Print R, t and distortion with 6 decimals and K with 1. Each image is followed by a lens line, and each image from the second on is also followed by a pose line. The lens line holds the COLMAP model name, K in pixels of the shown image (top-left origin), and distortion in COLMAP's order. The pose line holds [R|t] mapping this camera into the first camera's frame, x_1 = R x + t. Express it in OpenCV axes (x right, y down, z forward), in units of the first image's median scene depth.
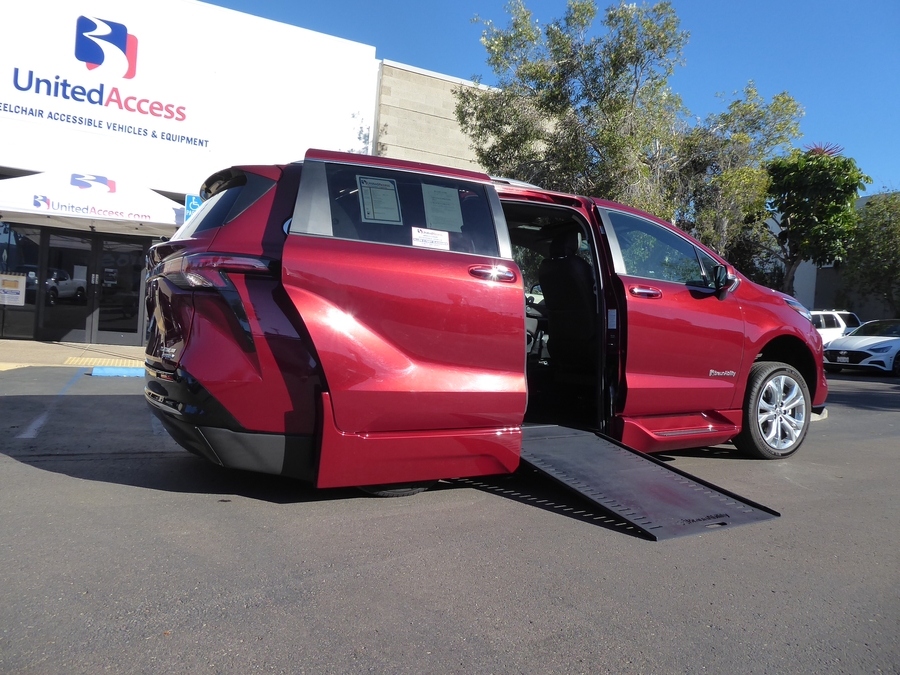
lens RADIAL K [[629.2, 0, 445.5], [0, 629.2, 340.1], [0, 0, 1]] dist [0.001751, -0.025357]
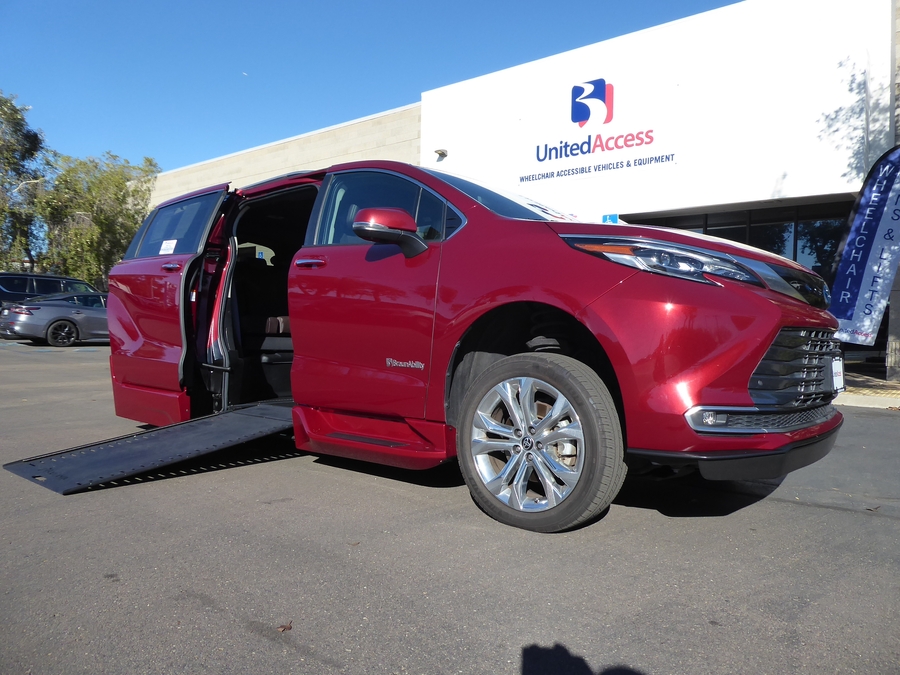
lens RADIAL K [[634.8, 0, 456.3], [0, 634.8, 341.0], [0, 0, 1]] dist [-0.037616, -0.000951]
pose [[0.390017, -0.027497, -0.920397, 0.439060], [-0.007478, 0.999427, -0.033026, 0.019834], [0.920777, 0.019764, 0.389587, 0.313011]]
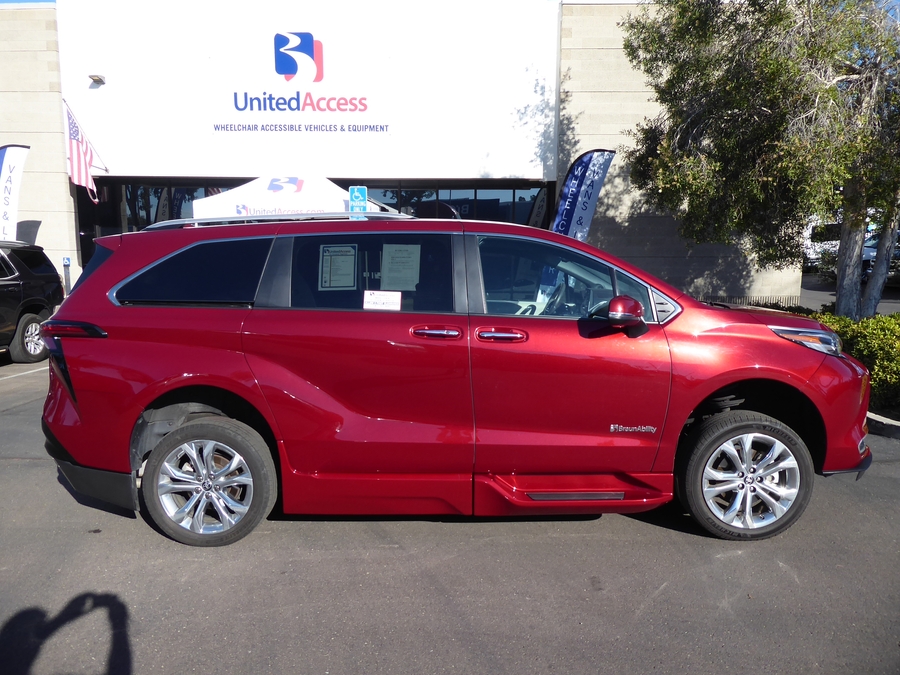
lens RADIAL K [[629.2, 0, 445.5], [0, 629.2, 340.1], [0, 0, 1]] dist [0.001751, -0.025357]
pose [[0.876756, 0.009715, -0.480838, 0.244149], [0.044877, 0.993781, 0.101908, -0.062842], [0.478837, -0.110927, 0.870867, 0.079084]]
